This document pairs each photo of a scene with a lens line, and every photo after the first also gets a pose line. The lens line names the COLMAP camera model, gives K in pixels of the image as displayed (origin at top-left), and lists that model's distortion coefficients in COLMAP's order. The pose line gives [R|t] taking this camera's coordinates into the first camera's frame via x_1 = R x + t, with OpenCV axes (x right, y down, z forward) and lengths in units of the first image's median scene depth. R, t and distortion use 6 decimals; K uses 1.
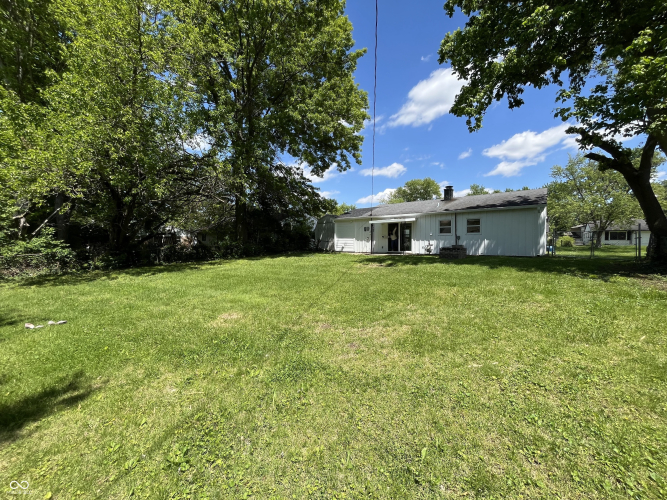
lens RADIAL K [[271.0, 0, 329.6], [0, 271.0, 249.4], [0, 0, 1]] dist [0.001128, -0.000403]
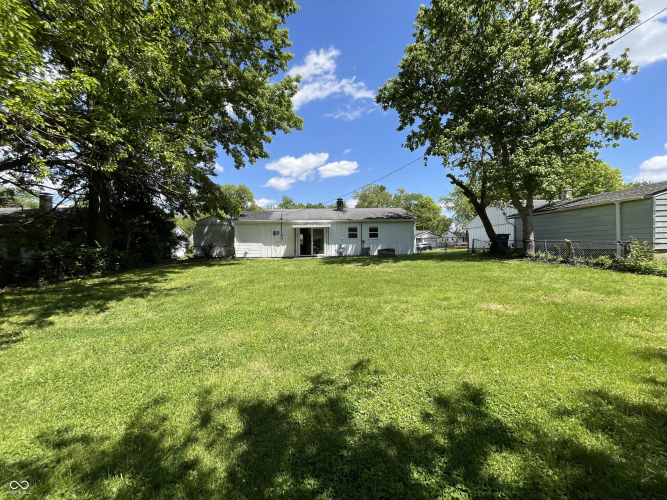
lens RADIAL K [[271.0, 0, 331.5], [0, 271.0, 246.6], [0, 0, 1]] dist [0.001128, -0.000403]
pose [[0.730180, -0.015097, 0.683088, -0.435946], [0.031220, 0.999449, -0.011284, -0.010956], [-0.682541, 0.029565, 0.730249, 0.181516]]
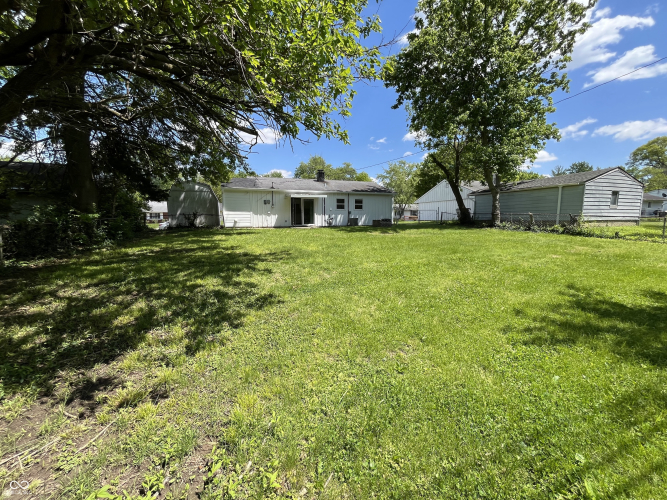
lens RADIAL K [[271.0, 0, 334.0], [0, 271.0, 247.6], [0, 0, 1]] dist [0.001128, -0.000403]
pose [[0.509327, -0.100372, 0.854700, -0.649716], [0.022746, 0.994398, 0.103223, -0.010739], [-0.860272, -0.033133, 0.508757, 0.358633]]
